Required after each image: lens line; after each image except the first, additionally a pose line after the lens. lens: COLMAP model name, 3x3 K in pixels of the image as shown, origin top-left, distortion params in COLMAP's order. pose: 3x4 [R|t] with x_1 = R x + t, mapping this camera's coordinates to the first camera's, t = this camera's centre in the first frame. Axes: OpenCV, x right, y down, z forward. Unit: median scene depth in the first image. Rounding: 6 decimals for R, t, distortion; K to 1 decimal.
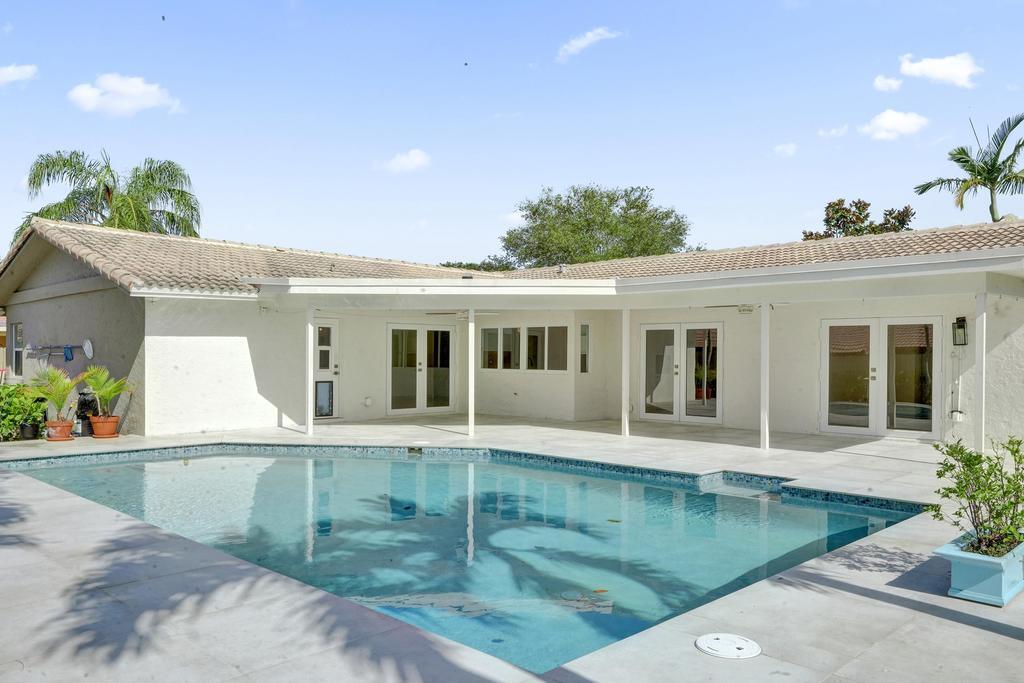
lens RADIAL K [[794.6, 0, 531.3], [0, 794.6, 365.2], [0, 0, 1]] dist [-0.004293, 0.016599]
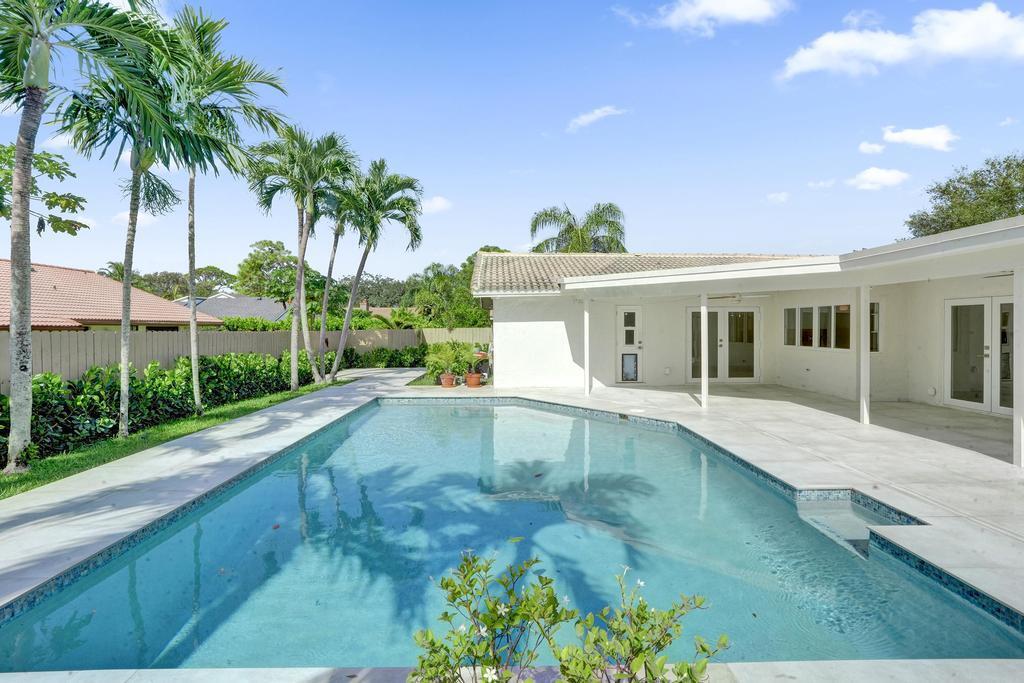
lens RADIAL K [[544.5, 0, 513.8], [0, 544.5, 327.5], [0, 0, 1]] dist [-0.052256, 0.023805]
pose [[0.699757, -0.007437, -0.714342, 0.240311], [-0.001463, 0.999929, -0.011844, -0.012327], [0.714379, 0.009333, 0.699697, 0.243247]]
